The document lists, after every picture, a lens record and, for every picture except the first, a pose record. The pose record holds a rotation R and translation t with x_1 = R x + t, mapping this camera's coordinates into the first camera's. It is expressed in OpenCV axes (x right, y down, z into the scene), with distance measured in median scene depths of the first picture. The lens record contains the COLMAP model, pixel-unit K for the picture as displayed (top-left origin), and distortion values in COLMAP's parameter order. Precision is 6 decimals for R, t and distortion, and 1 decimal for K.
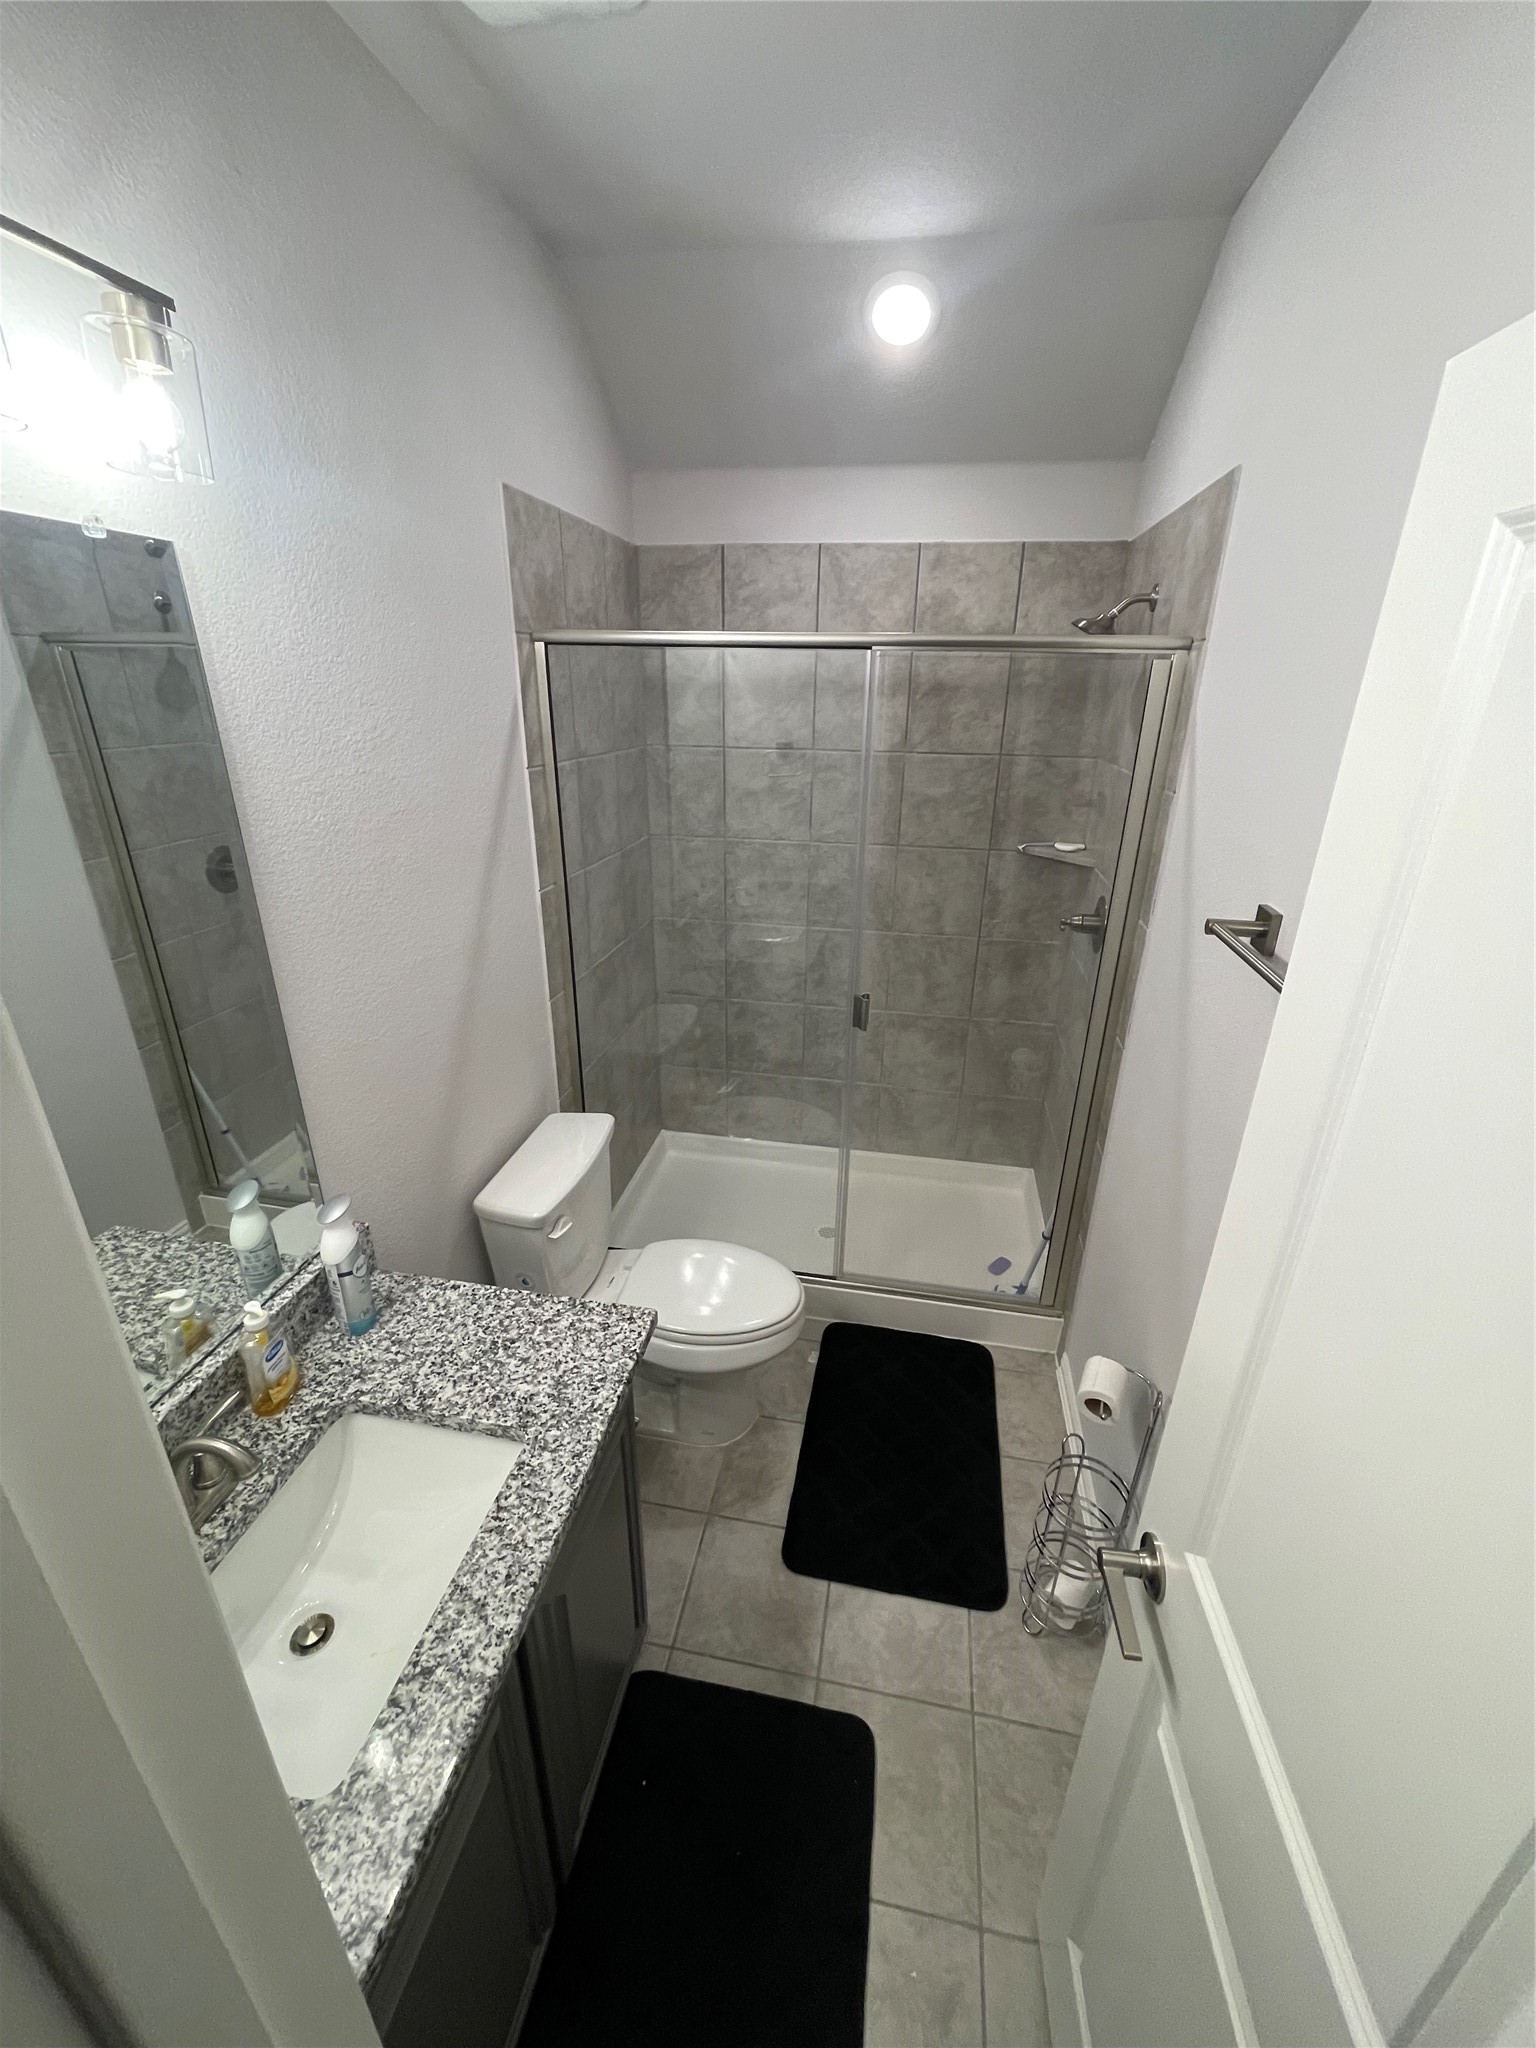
lens RADIAL K [[818.3, 0, 774.4], [0, 818.3, 1014.0], [0, 0, 1]] dist [-0.002299, 0.000156]
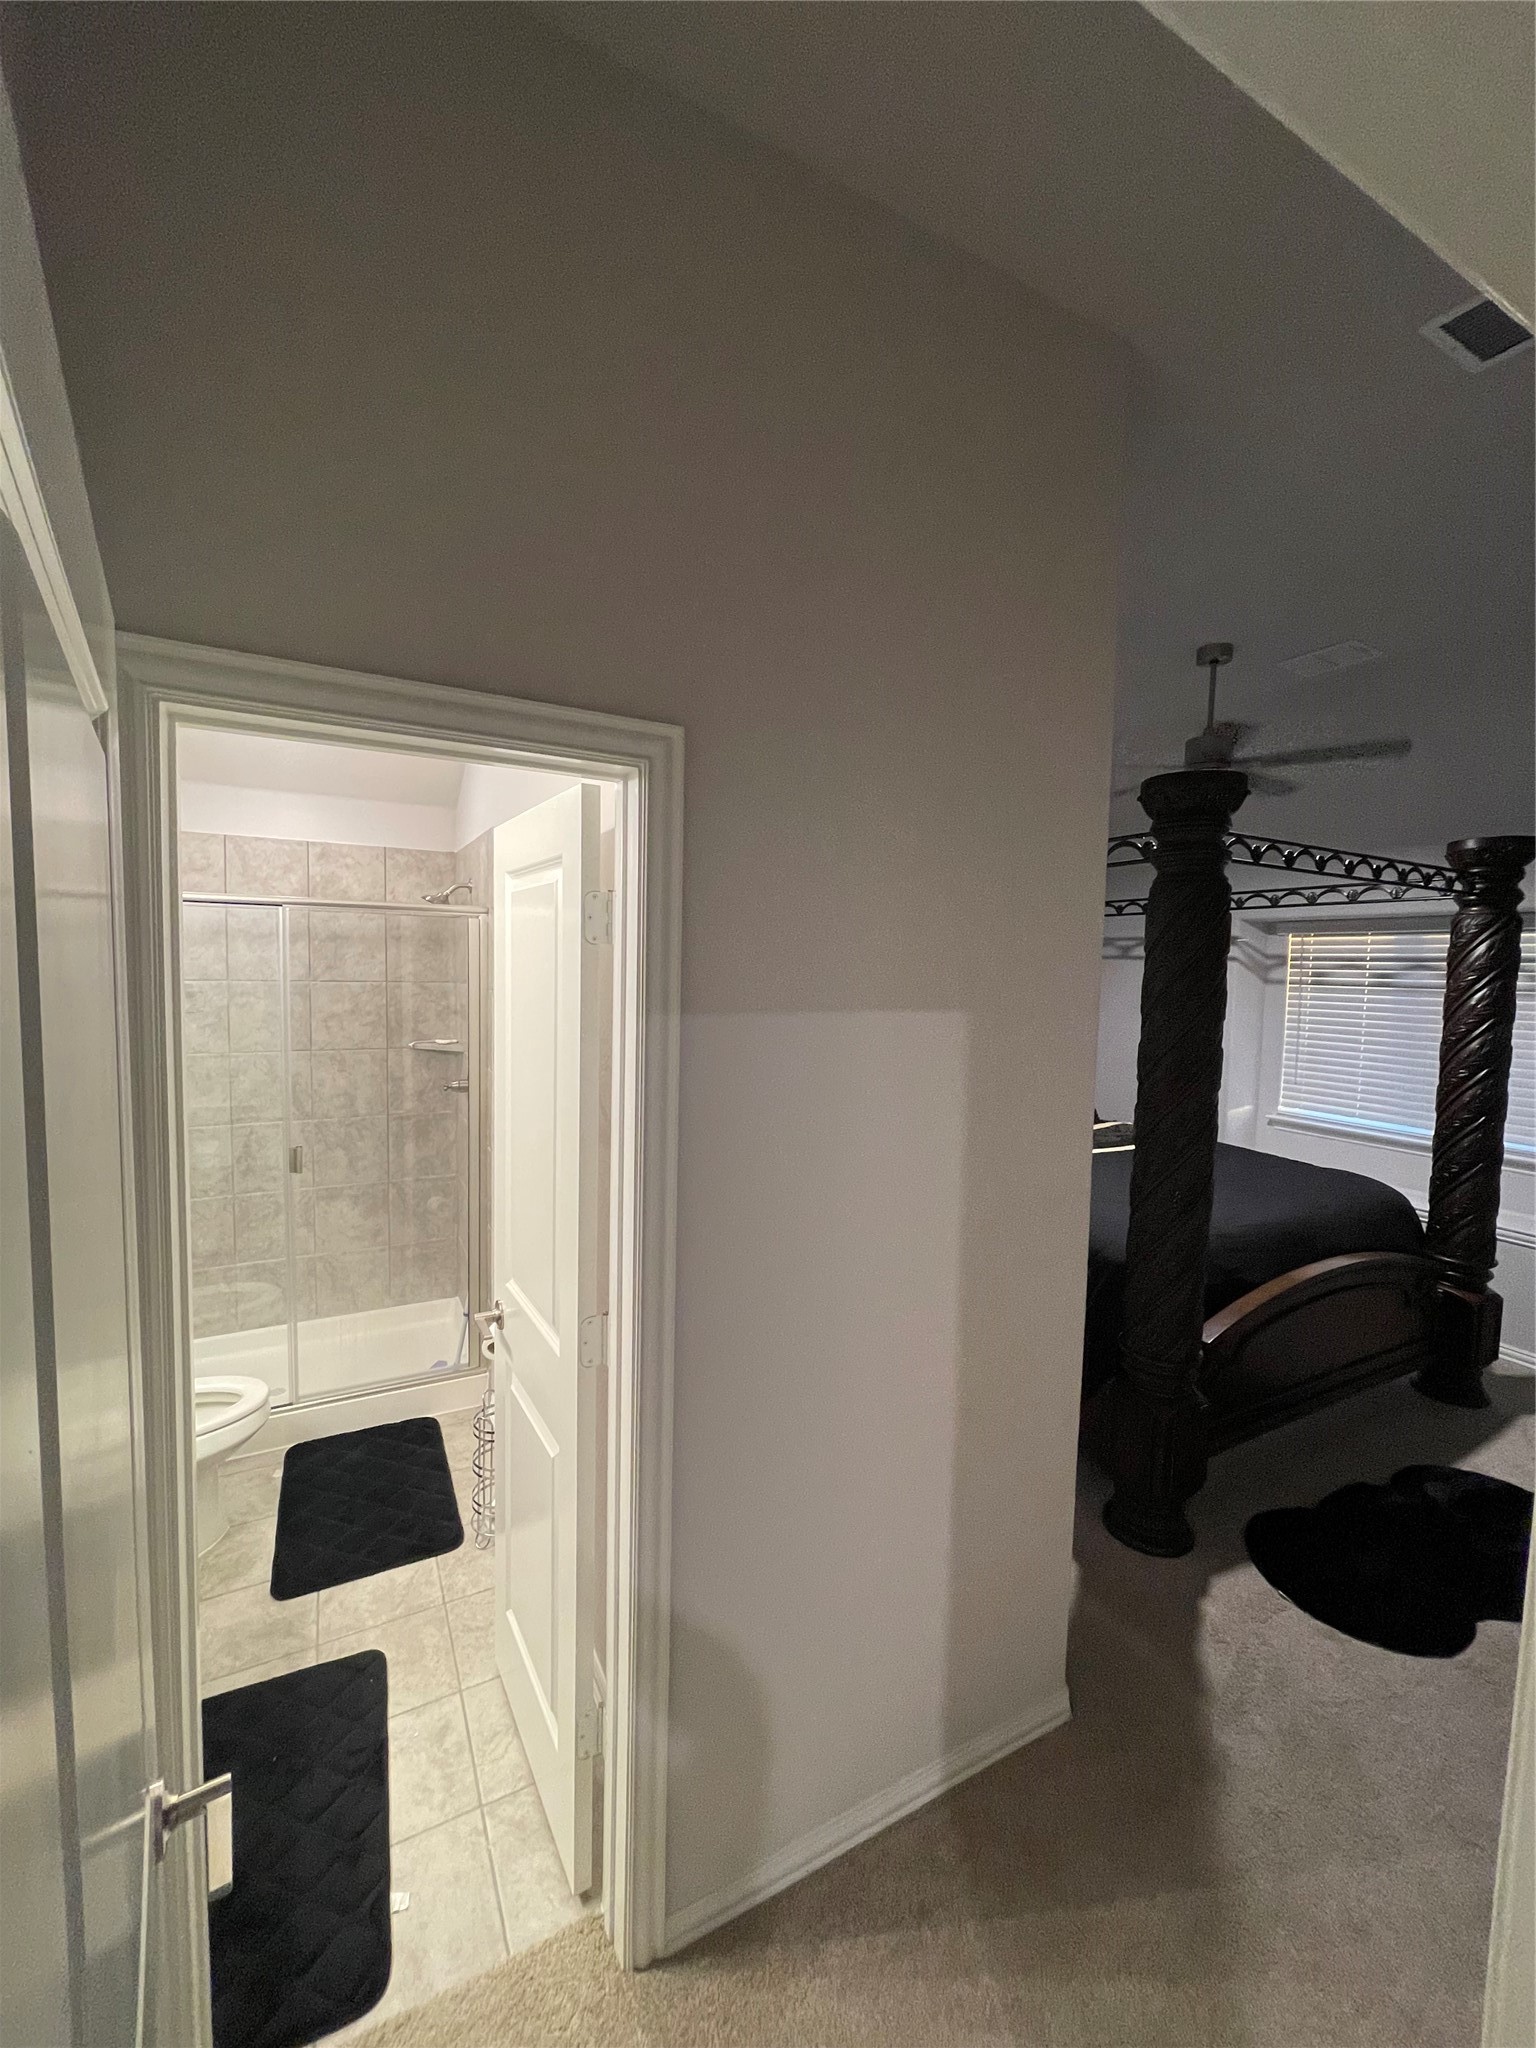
lens RADIAL K [[818.3, 0, 758.9], [0, 818.3, 1016.6], [0, 0, 1]] dist [-0.002299, 0.000156]
pose [[0.784442, -0.042857, 0.618719, -0.092426], [0.227200, 0.948117, -0.222382, 0.194992], [-0.577088, 0.315018, 0.753480, -0.401957]]
